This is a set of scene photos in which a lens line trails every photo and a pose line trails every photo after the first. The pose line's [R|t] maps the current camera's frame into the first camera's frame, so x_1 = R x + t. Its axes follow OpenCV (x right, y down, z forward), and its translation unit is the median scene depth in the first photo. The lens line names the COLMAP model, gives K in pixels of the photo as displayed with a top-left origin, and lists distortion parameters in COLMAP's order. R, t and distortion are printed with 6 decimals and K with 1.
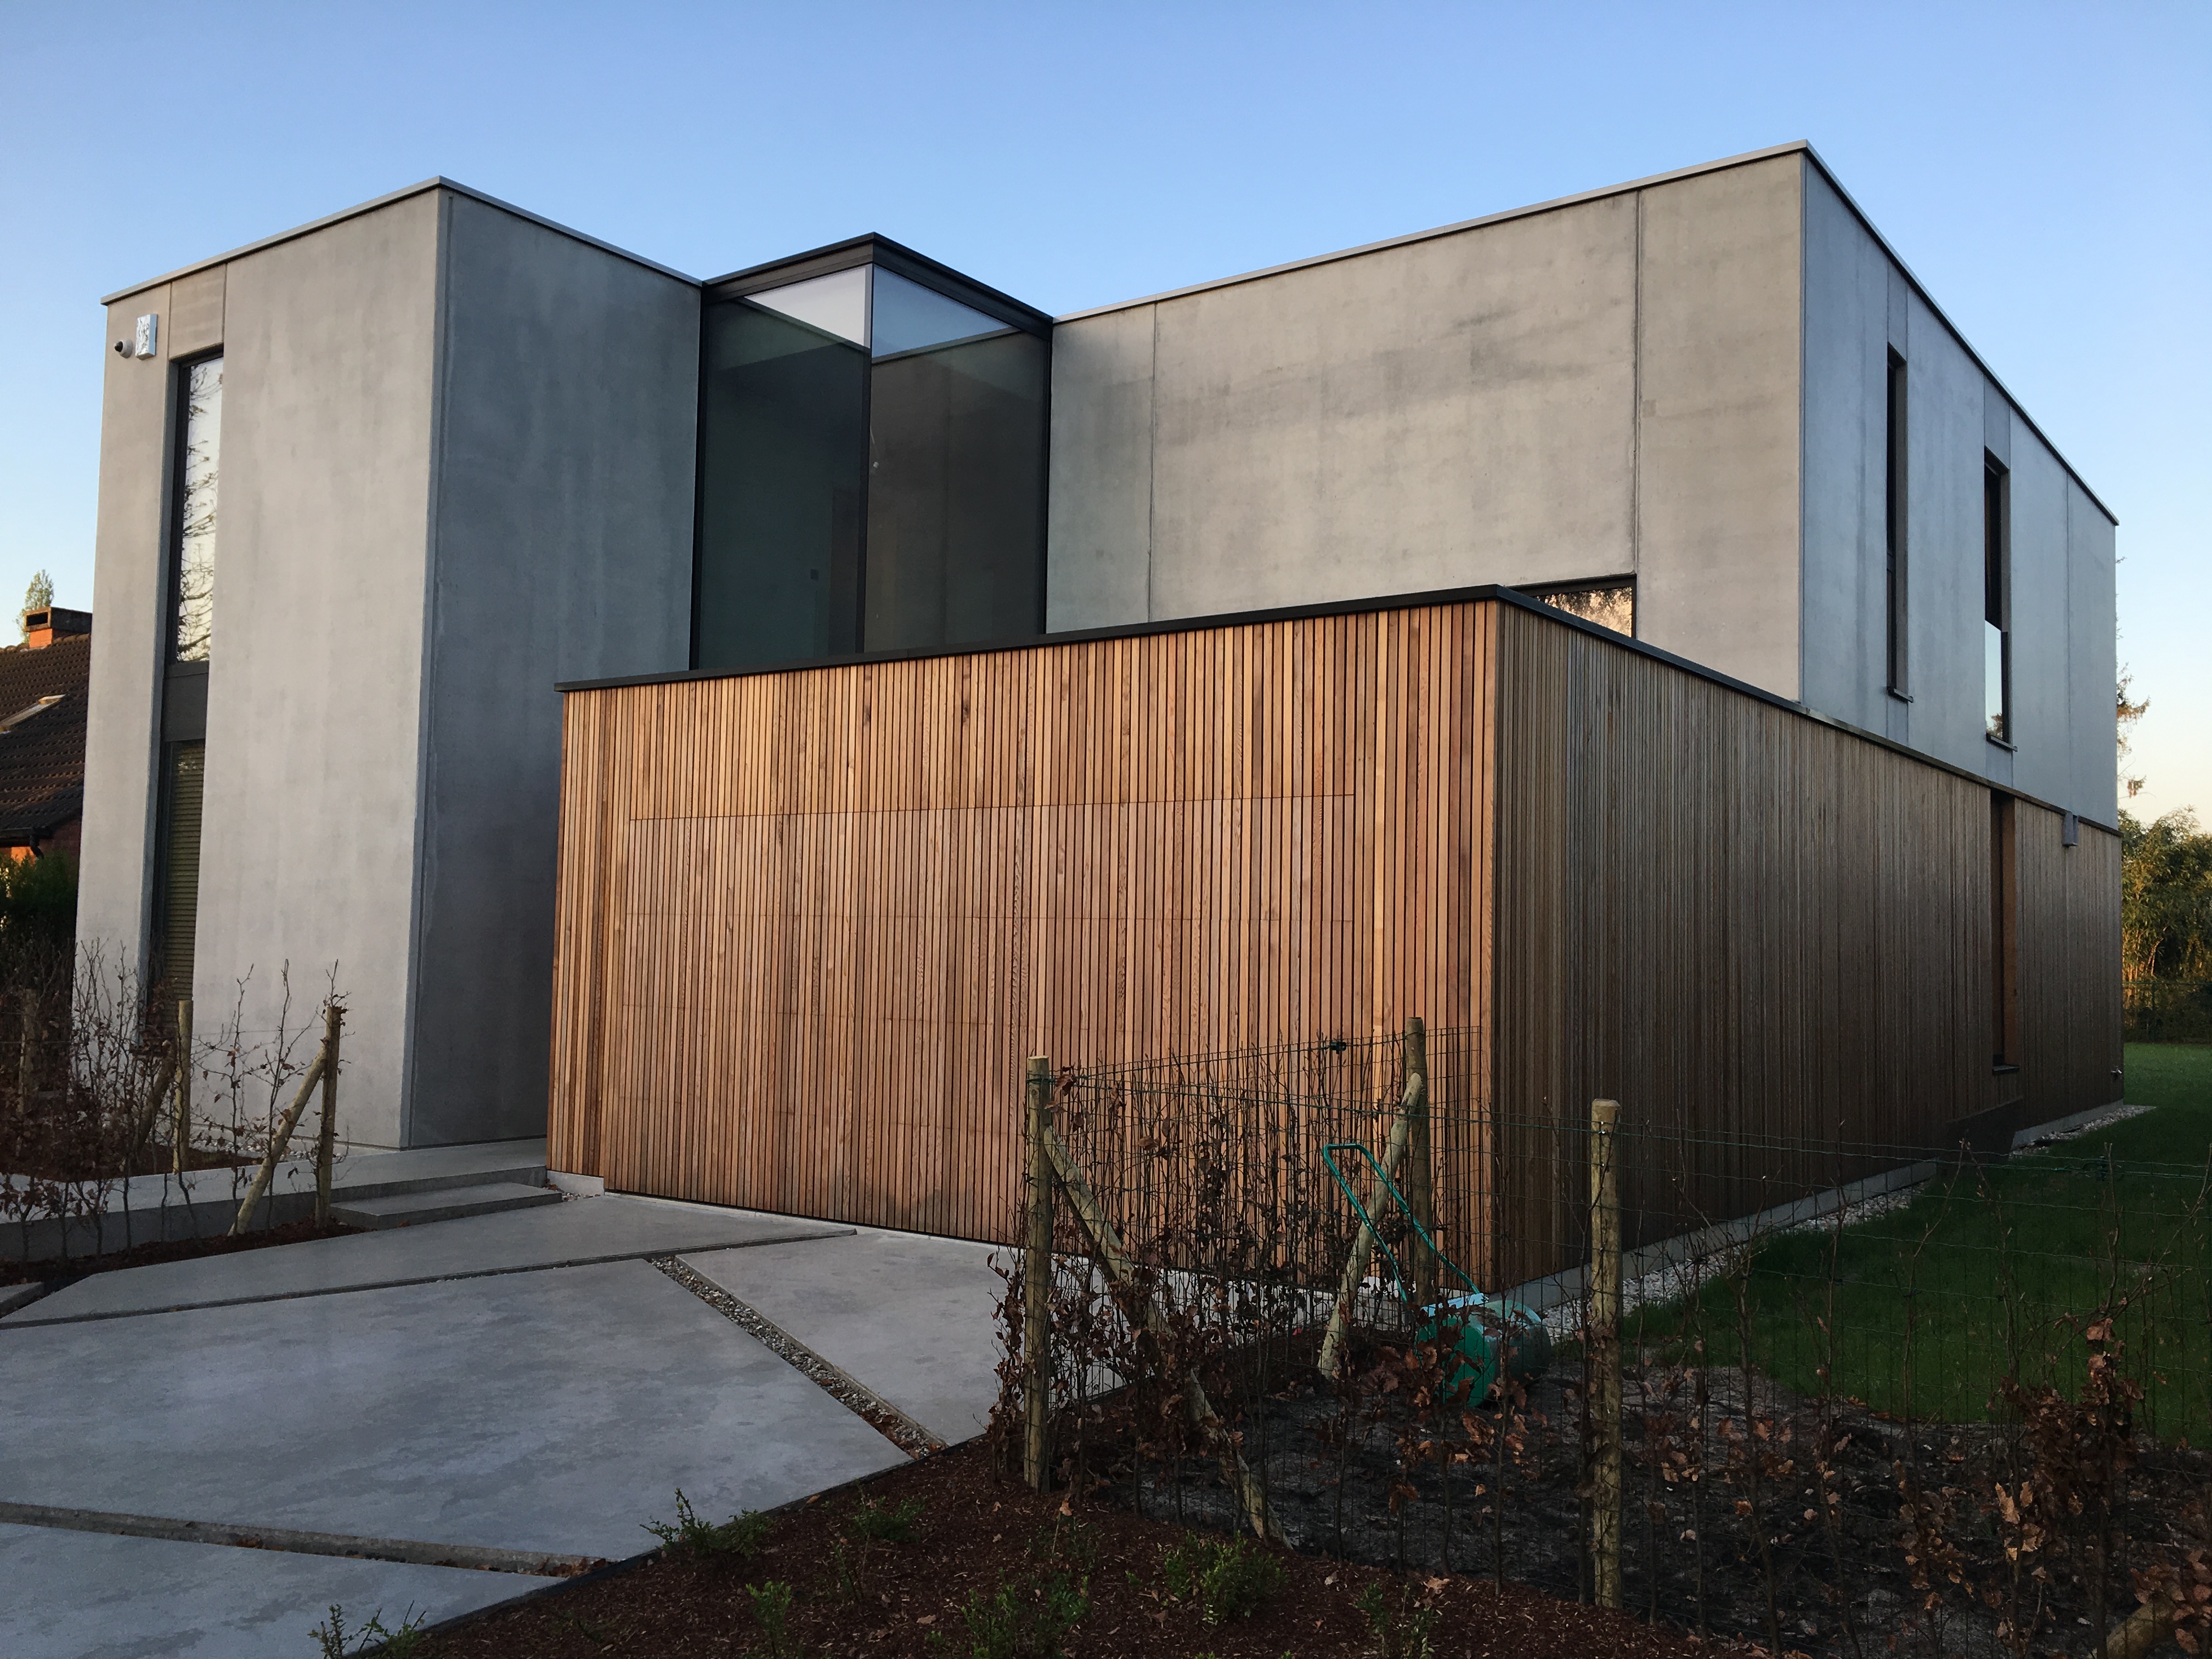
lens RADIAL K [[1860.8, 0, 1105.7], [0, 1860.8, 831.5], [0, 0, 1]] dist [0.082782, -0.113081]
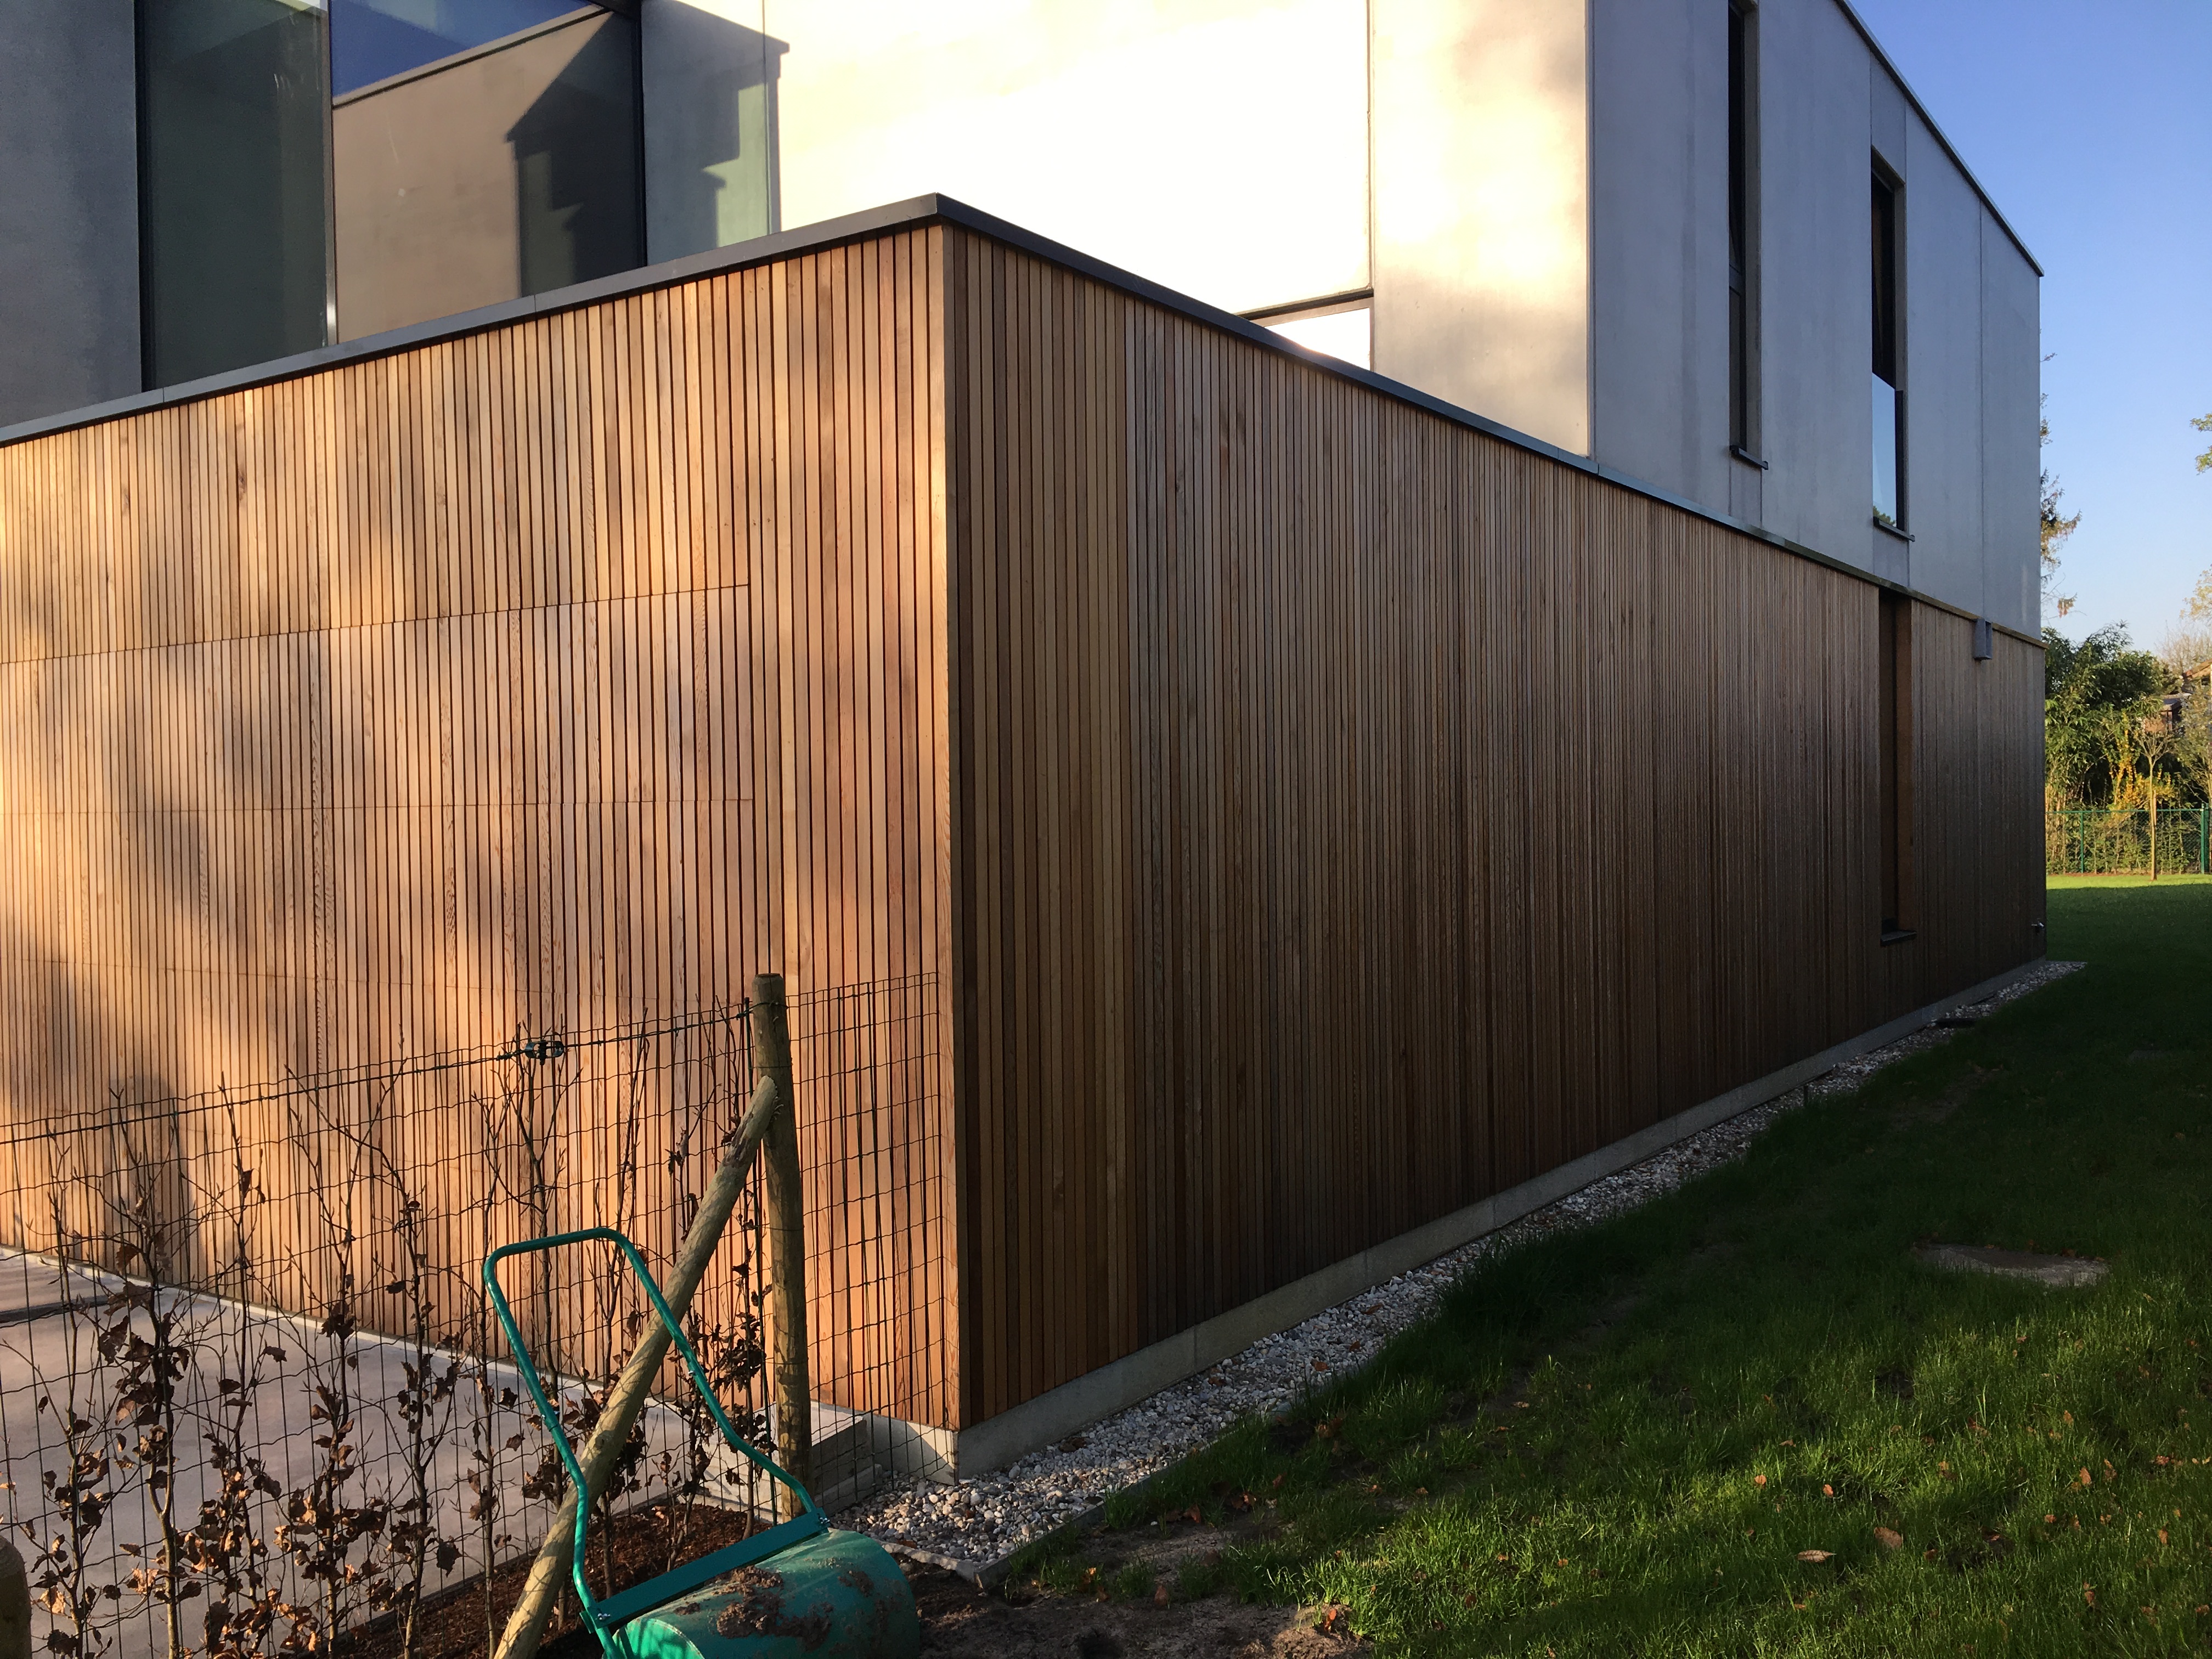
lens RADIAL K [[1865.4, 0, 1106.0], [0, 1865.4, 829.5], [0, 0, 1]] dist [0.085637, -0.122028]
pose [[0.998977, -0.035311, 0.028235, 0.167949], [0.033135, 0.996697, 0.074141, 0.012745], [-0.030759, -0.073129, 0.996848, 0.299249]]
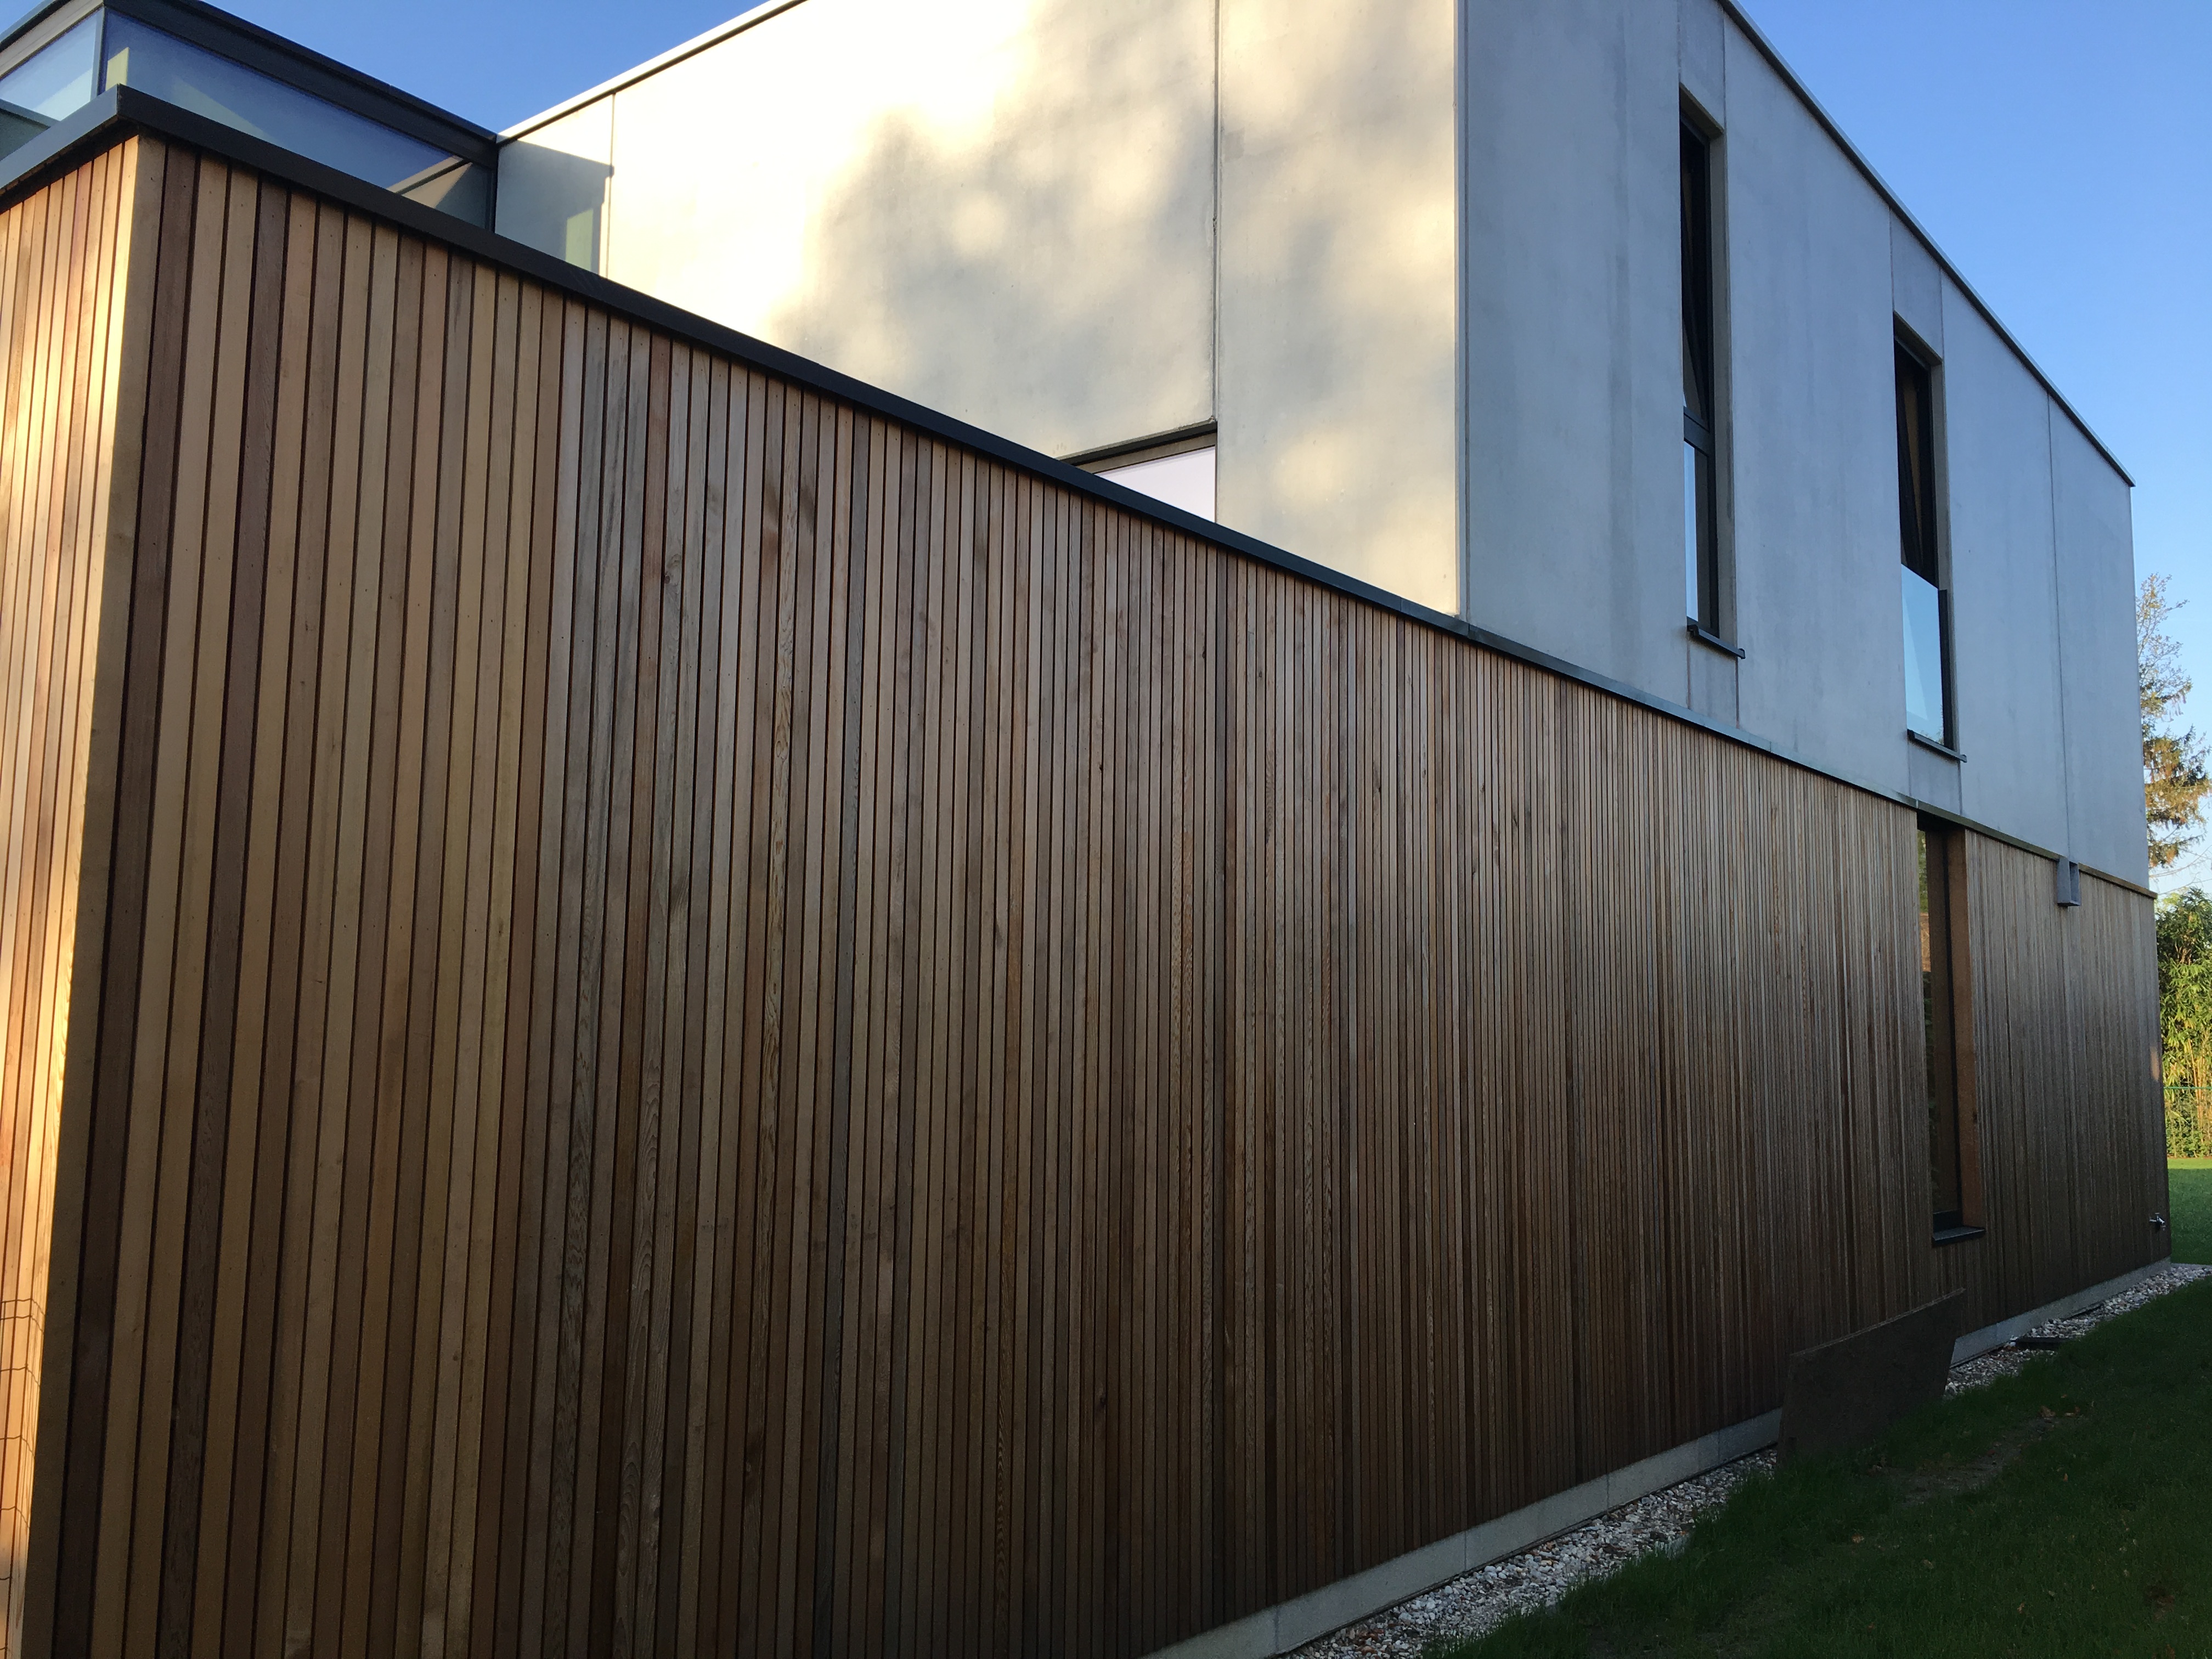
lens RADIAL K [[1865.4, 0, 1106.0], [0, 1865.4, 829.5], [0, 0, 1]] dist [0.085637, -0.122028]
pose [[0.999199, -0.011833, -0.038223, 0.294316], [0.009663, 0.998358, -0.056463, 0.026168], [0.038828, 0.056048, 0.997673, 0.456122]]
